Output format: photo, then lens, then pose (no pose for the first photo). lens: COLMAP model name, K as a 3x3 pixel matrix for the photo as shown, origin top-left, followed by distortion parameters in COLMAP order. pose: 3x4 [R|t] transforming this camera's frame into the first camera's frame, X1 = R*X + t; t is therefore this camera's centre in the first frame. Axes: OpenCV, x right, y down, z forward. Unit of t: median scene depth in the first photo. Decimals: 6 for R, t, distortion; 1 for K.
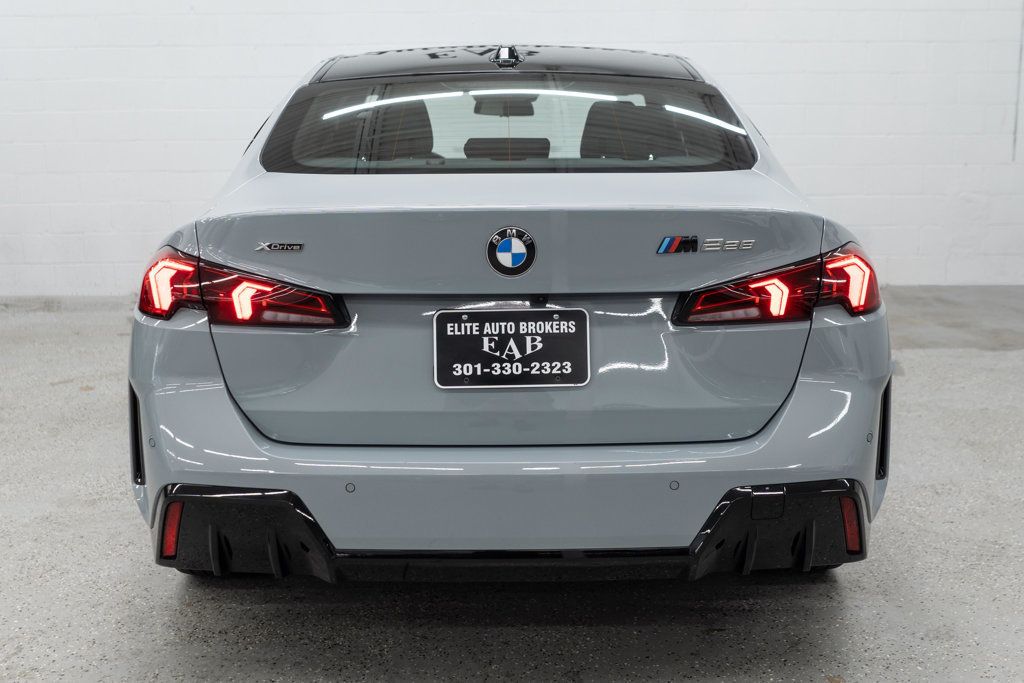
lens RADIAL K [[1223.3, 0, 512.0], [0, 1223.3, 341.5], [0, 0, 1]] dist [-0.016569, 0.015183]
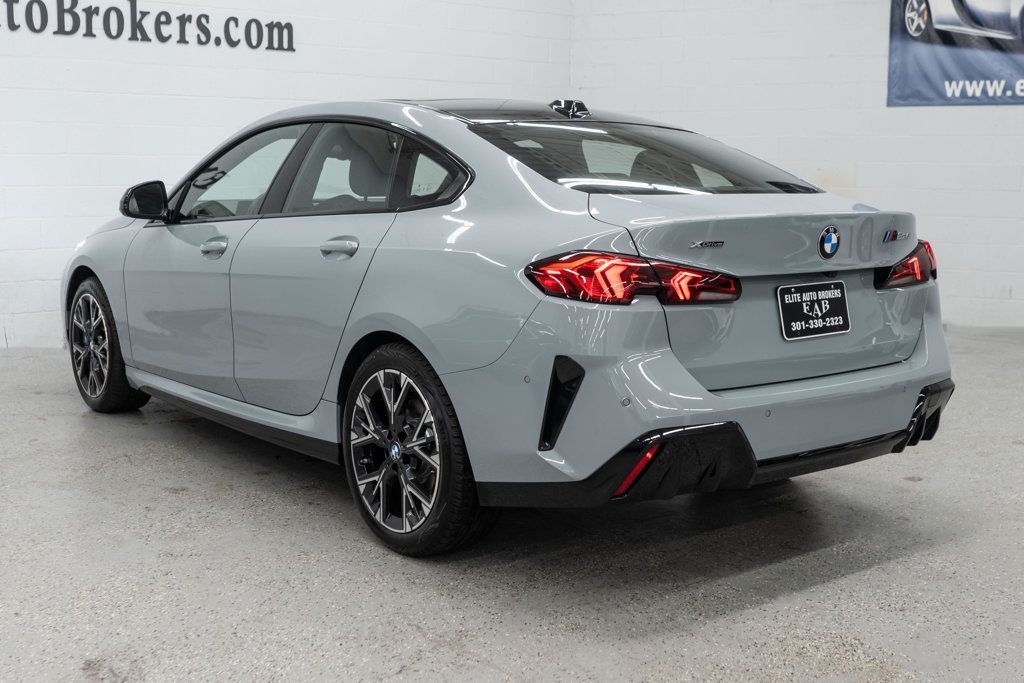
lens RADIAL K [[1223.3, 0, 512.0], [0, 1223.3, 341.5], [0, 0, 1]] dist [-0.016569, 0.015183]
pose [[0.797061, -0.074516, 0.599284, -1.174258], [0.105348, 0.994299, -0.016483, 0.029378], [-0.594640, 0.076271, 0.800366, 0.045609]]
